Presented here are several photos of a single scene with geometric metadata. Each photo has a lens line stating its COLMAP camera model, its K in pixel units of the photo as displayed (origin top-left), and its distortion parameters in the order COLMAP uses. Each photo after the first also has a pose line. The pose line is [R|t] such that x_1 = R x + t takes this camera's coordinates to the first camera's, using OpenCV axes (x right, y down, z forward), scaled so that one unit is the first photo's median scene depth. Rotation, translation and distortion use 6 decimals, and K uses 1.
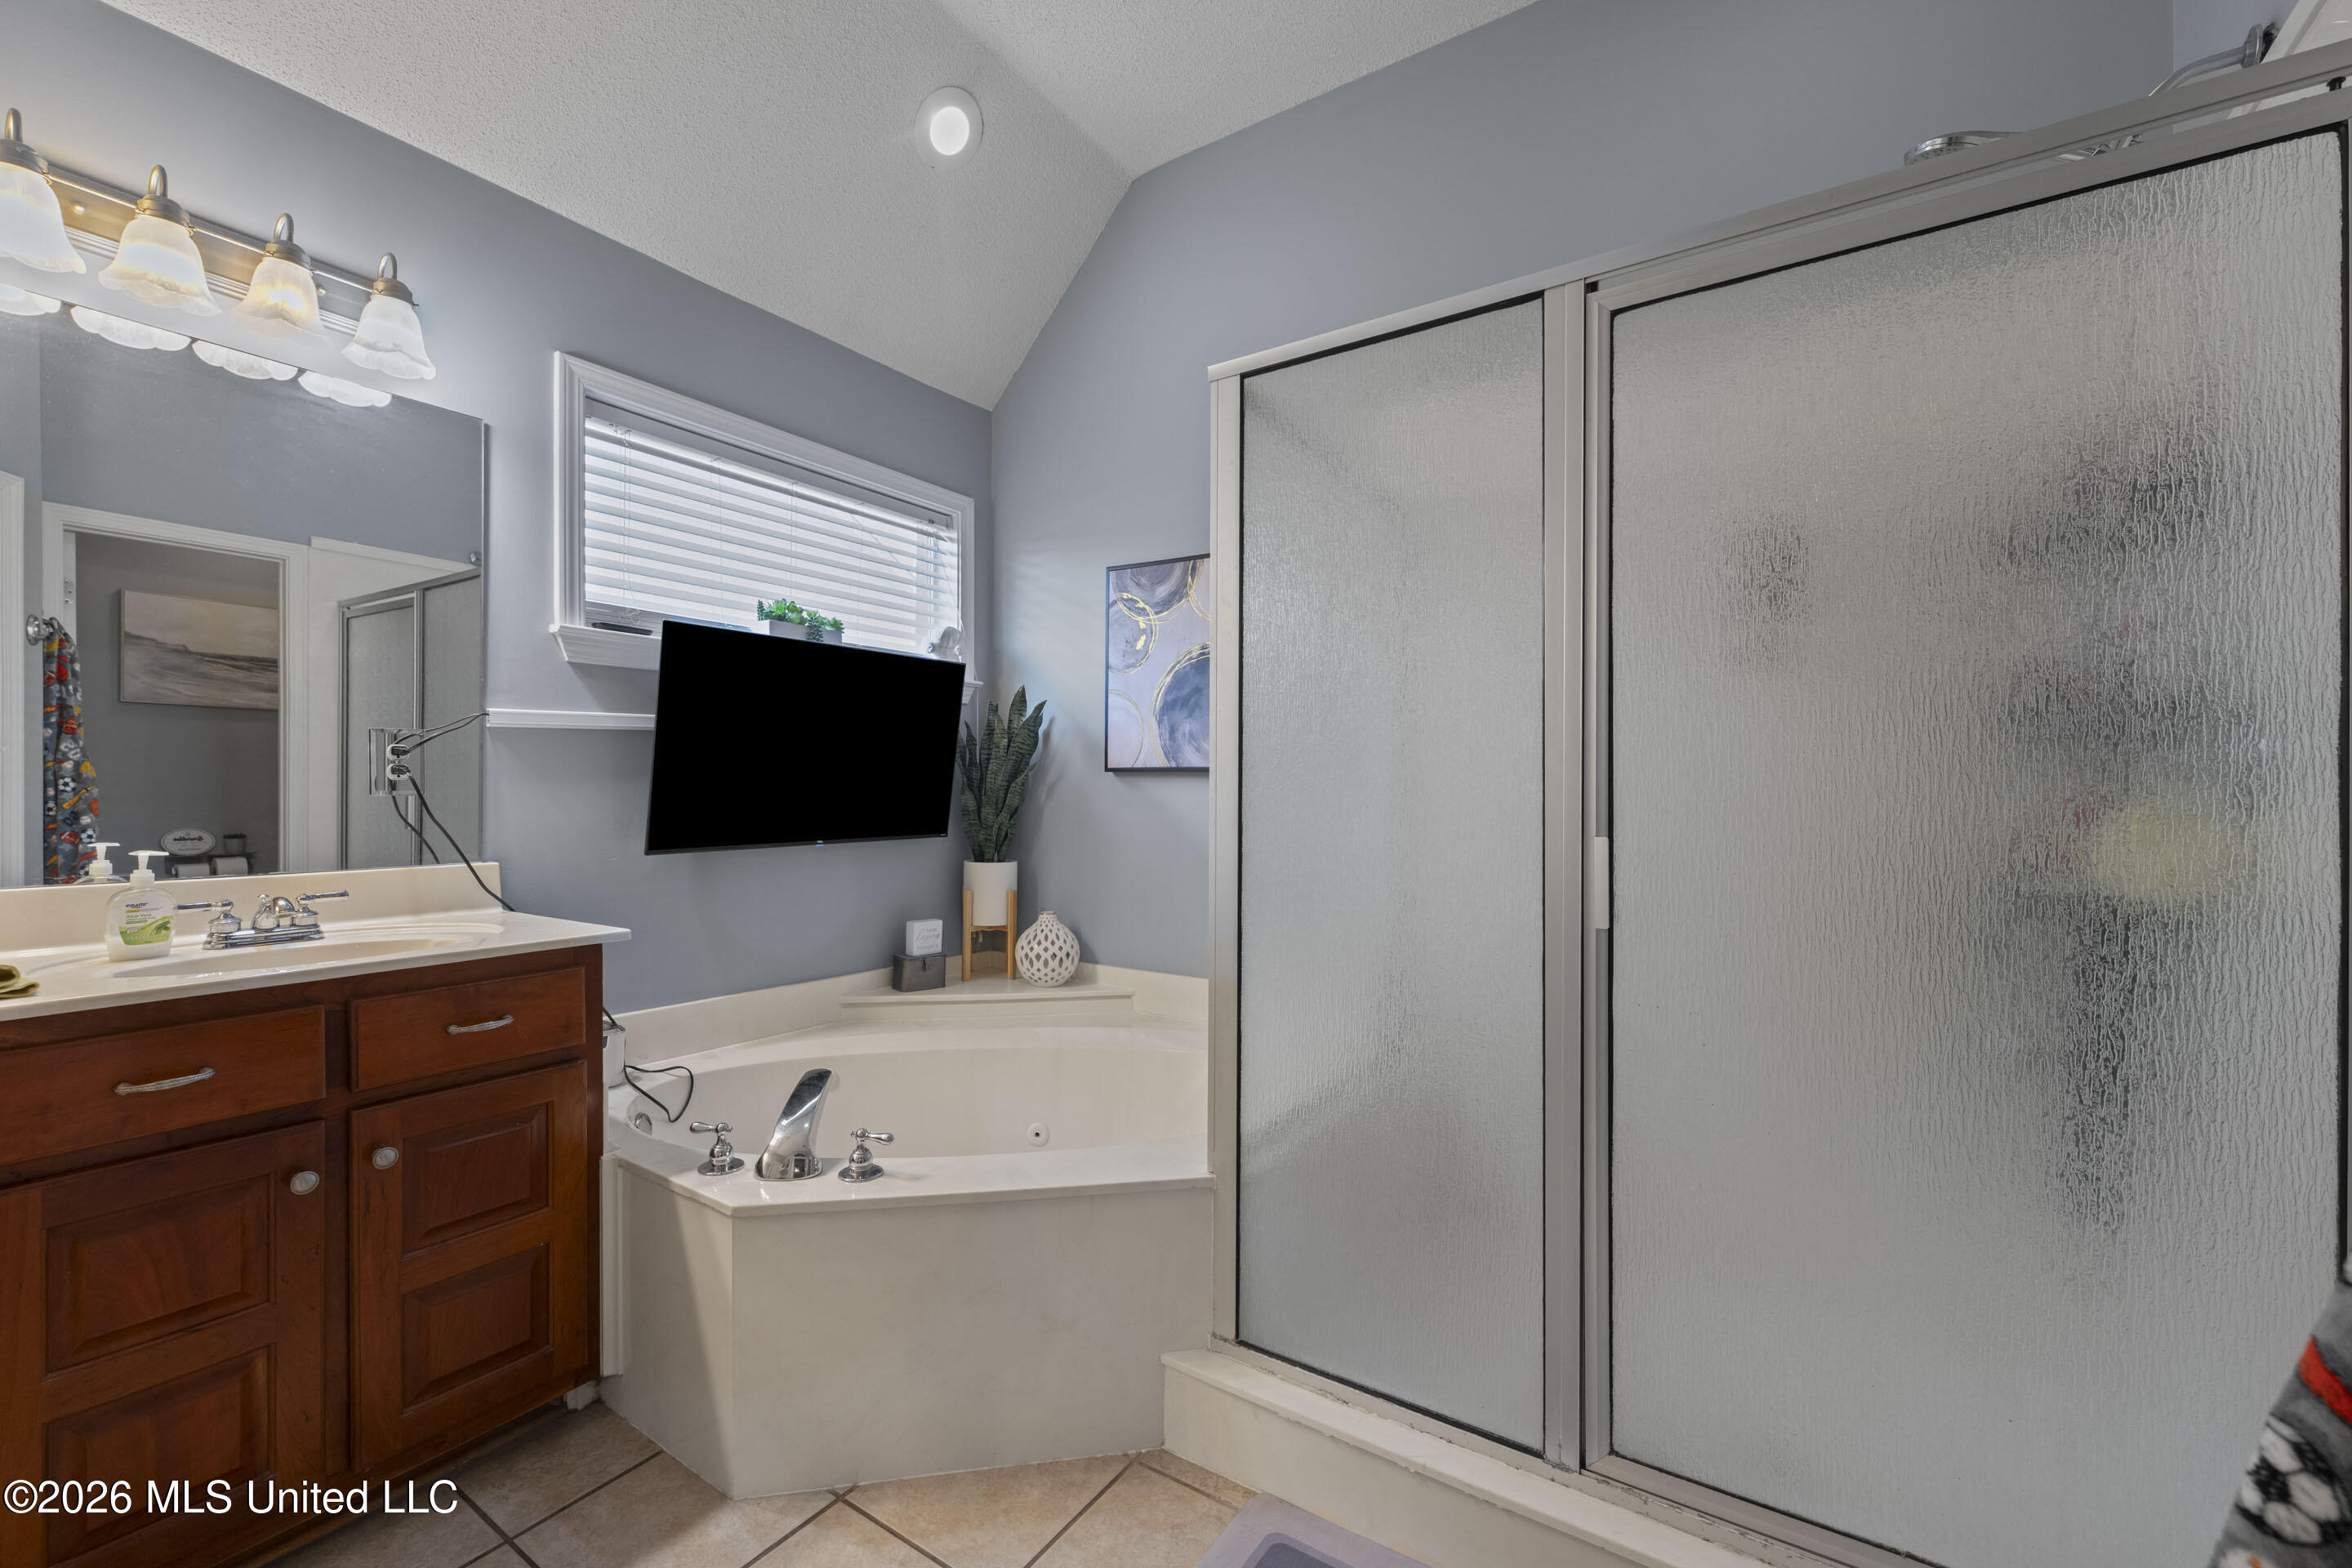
lens RADIAL K [[946.1, 0, 1182.2], [0, 946.1, 791.0], [0, 0, 1]] dist [-0.001090, 0.000436]
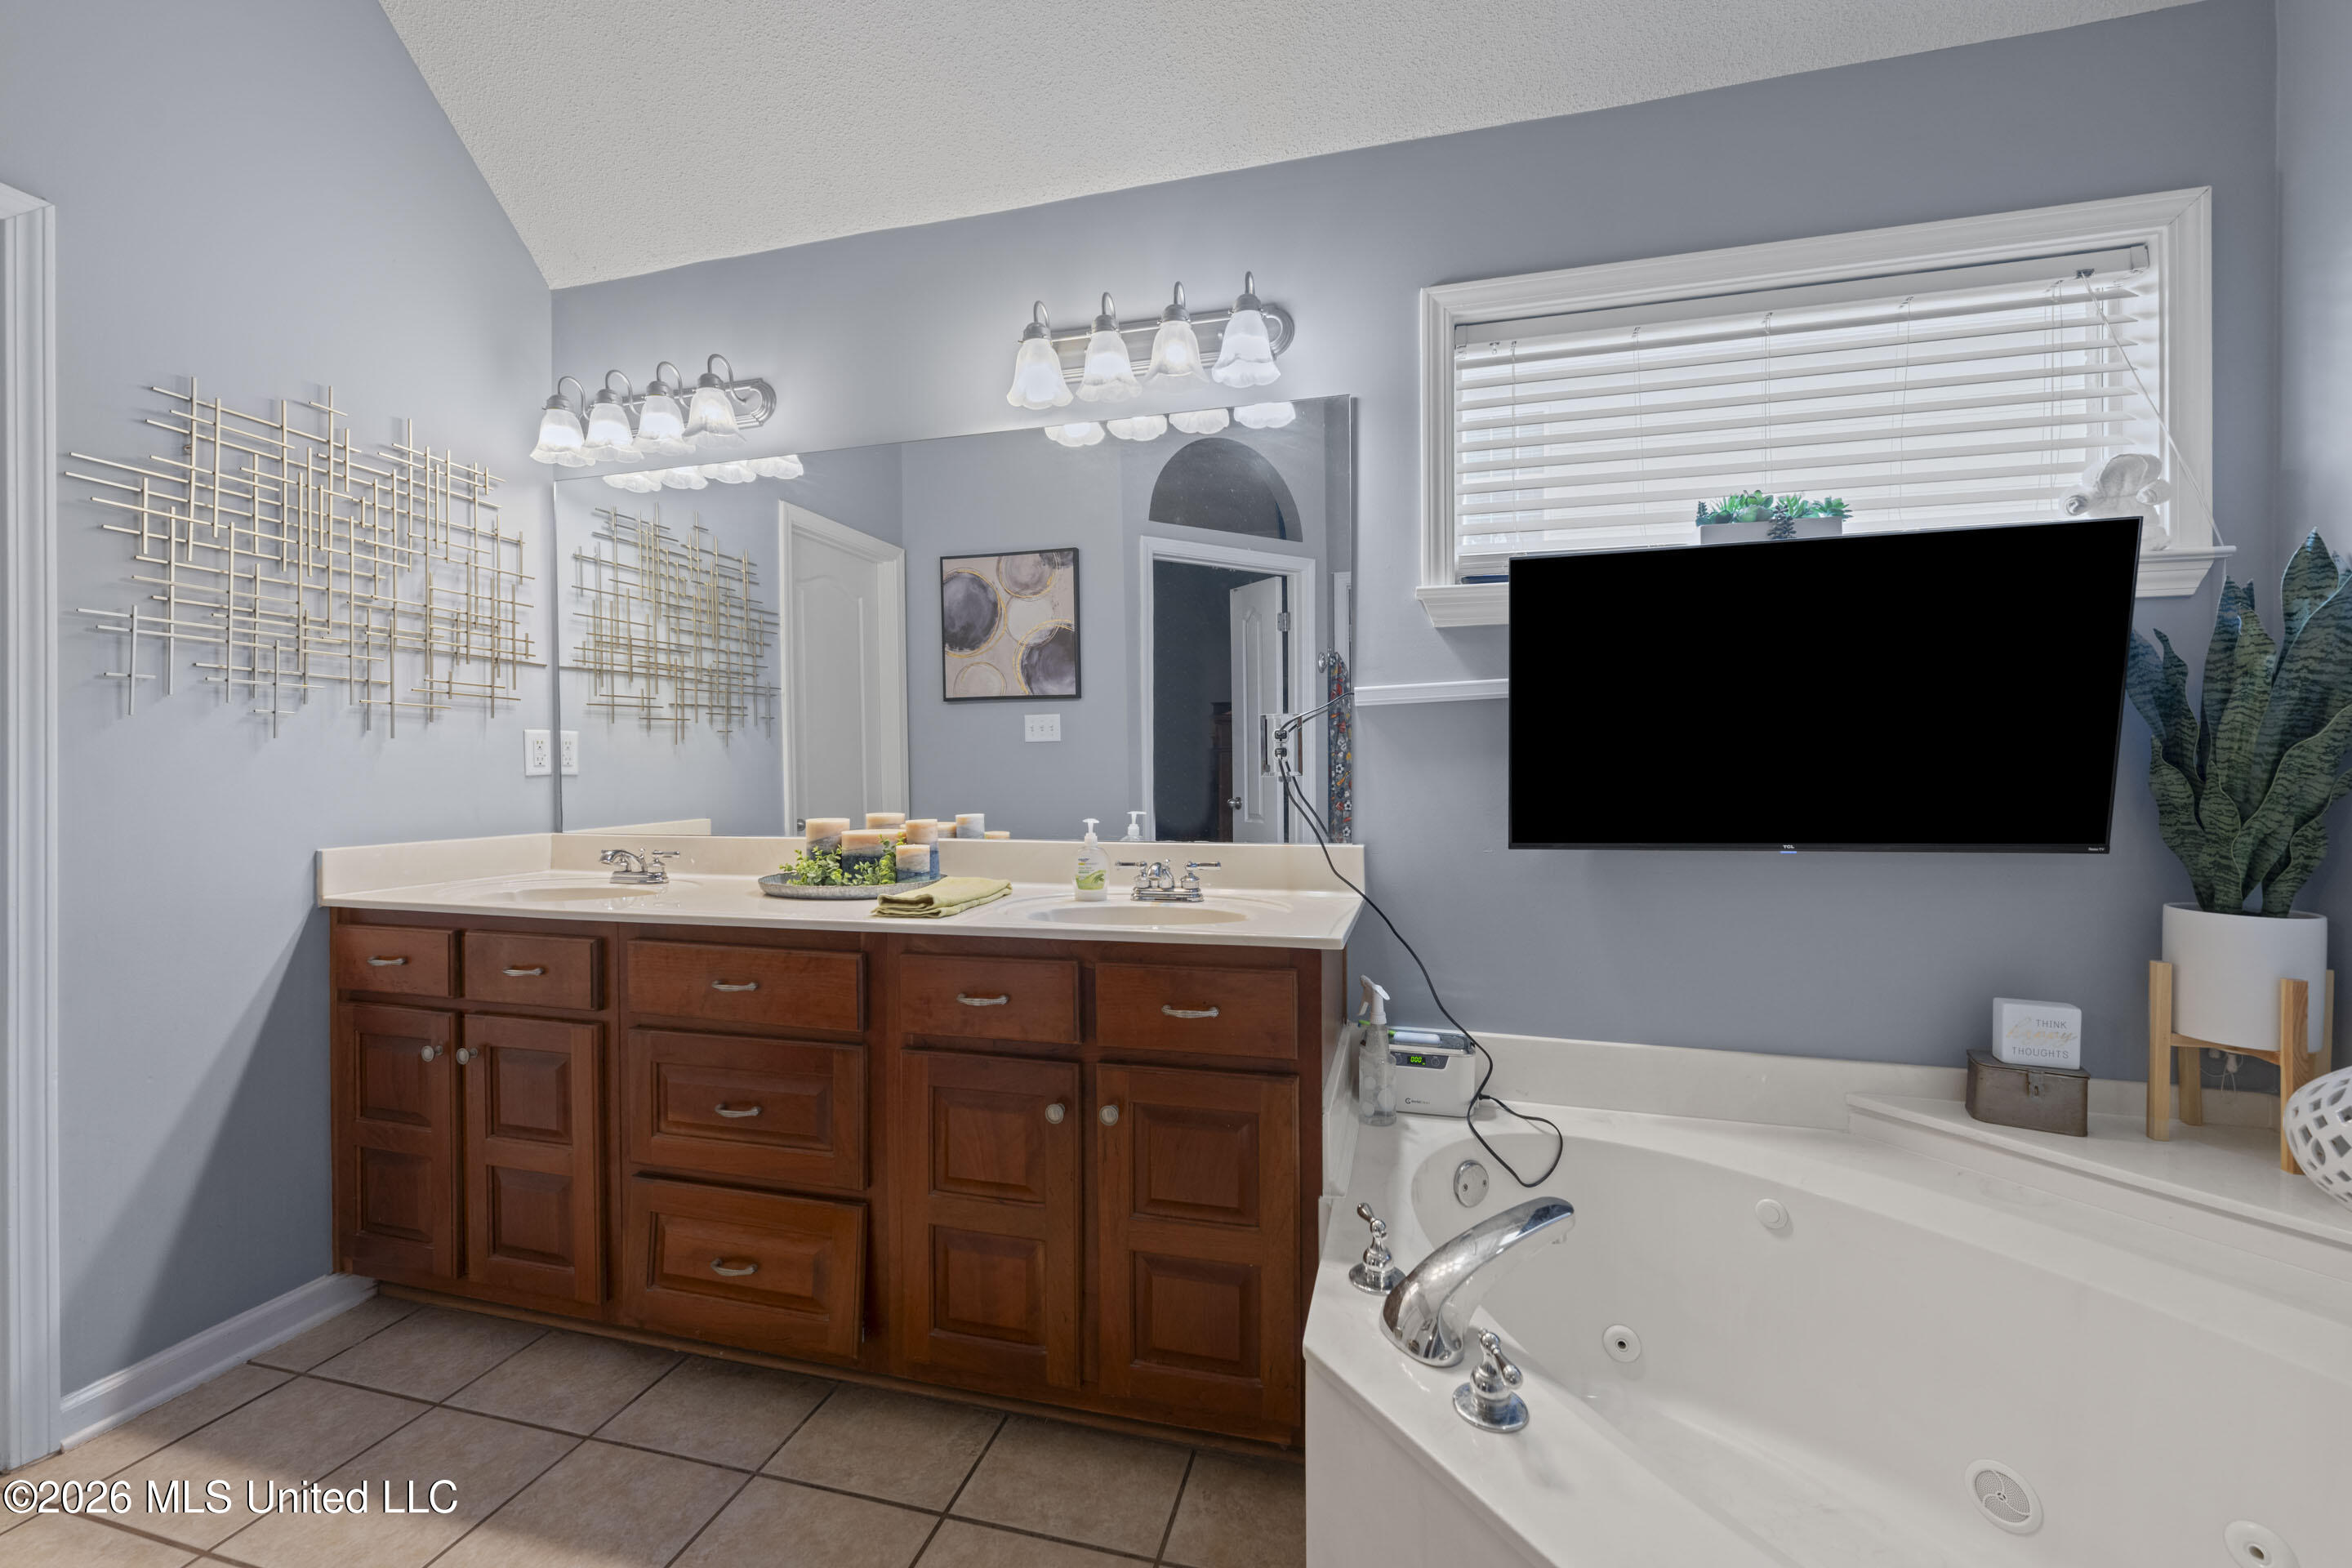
lens RADIAL K [[946.1, 0, 1170.3], [0, 946.1, 775.5], [0, 0, 1]] dist [-0.001090, 0.000436]
pose [[0.312482, -0.001701, -0.949922, 0.123341], [0.005572, 0.999984, 0.000043, 0.002602], [0.949907, -0.005306, 0.312486, 0.462784]]
